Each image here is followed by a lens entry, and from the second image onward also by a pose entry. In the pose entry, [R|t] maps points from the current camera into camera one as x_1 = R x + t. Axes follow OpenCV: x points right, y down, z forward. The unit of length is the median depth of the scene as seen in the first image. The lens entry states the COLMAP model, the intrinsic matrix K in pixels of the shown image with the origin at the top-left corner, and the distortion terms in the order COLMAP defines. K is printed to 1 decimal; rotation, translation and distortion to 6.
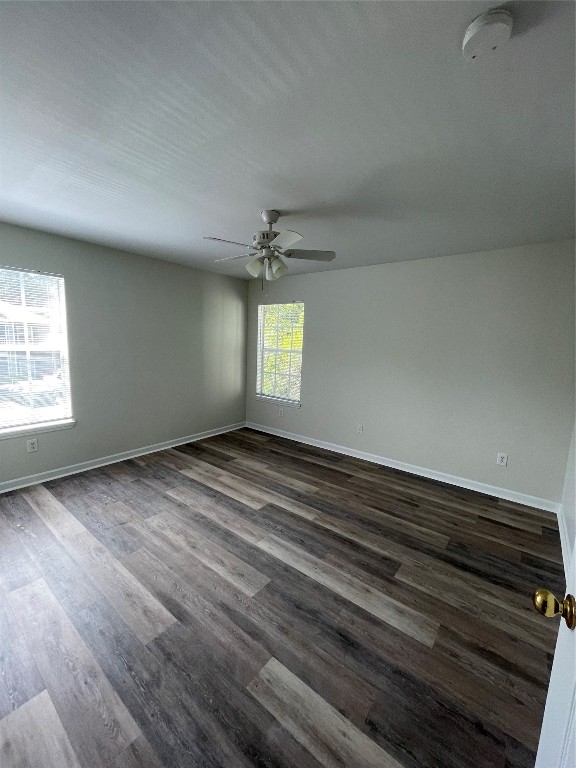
lens RADIAL K [[313.7, 0, 288.0], [0, 313.7, 384.0], [0, 0, 1]] dist [-0.000824, -0.000493]
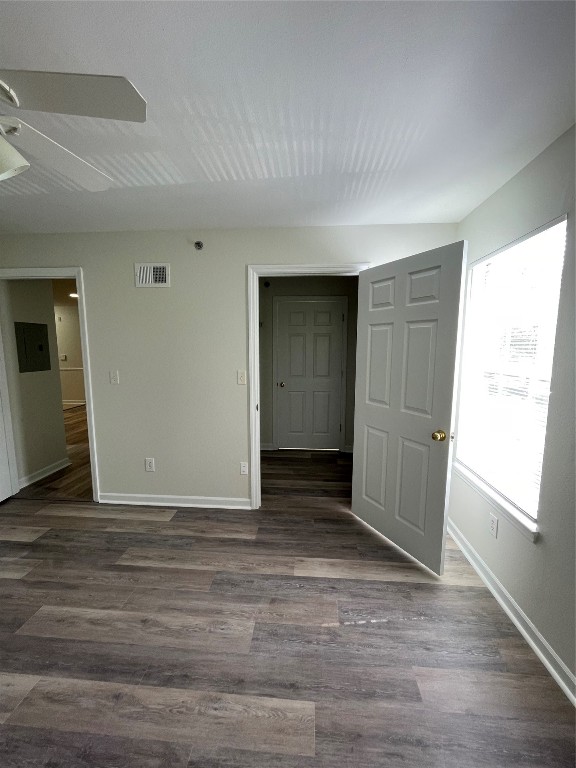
lens RADIAL K [[313.7, 0, 288.0], [0, 313.7, 384.0], [0, 0, 1]] dist [-0.000824, -0.000493]
pose [[-0.831189, 0.038549, -0.554653, -0.198375], [-0.103163, 0.969577, 0.221984, -0.240519], [0.546336, 0.241731, -0.801925, 1.712071]]
